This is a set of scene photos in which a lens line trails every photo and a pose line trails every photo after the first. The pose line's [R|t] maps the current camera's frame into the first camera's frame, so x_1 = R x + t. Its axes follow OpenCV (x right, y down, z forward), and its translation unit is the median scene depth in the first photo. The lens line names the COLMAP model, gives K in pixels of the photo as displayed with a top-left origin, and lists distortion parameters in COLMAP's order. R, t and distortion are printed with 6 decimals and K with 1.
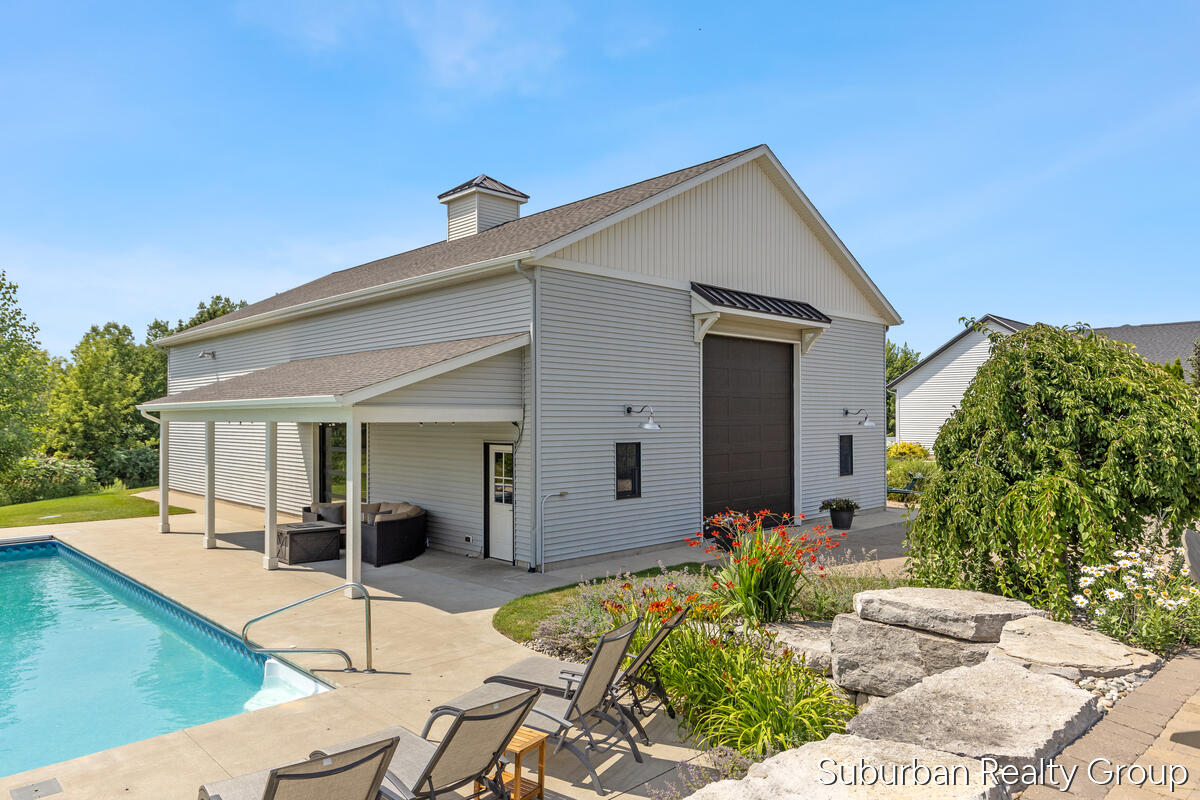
lens RADIAL K [[785.2, 0, 600.0], [0, 785.2, 400.0], [0, 0, 1]] dist [0.025947, -0.001335]
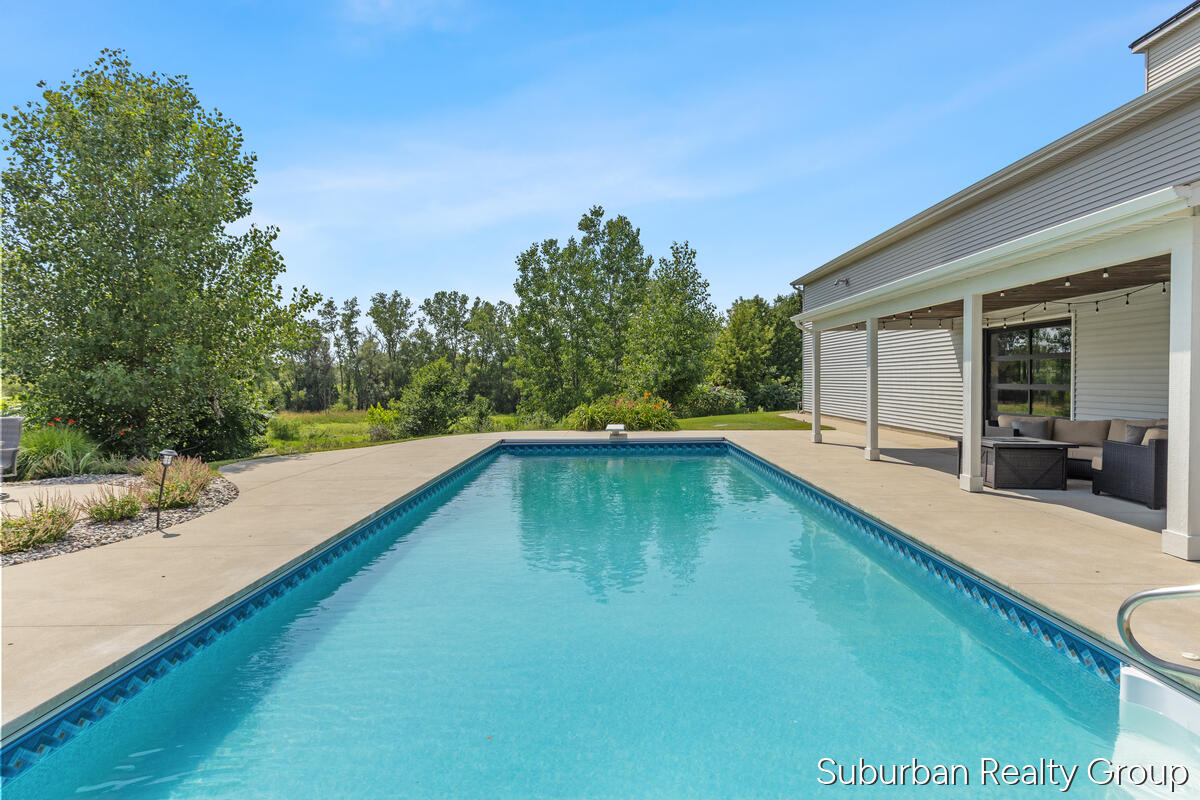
lens RADIAL K [[631.2, 0, 600.0], [0, 631.2, 400.0], [0, 0, 1]] dist [-0.004242, 0.000683]
pose [[0.710398, 0.023673, -0.703402, -0.125266], [0.019858, 0.998362, 0.053655, 0.044244], [0.703520, -0.052085, 0.708765, 0.165478]]
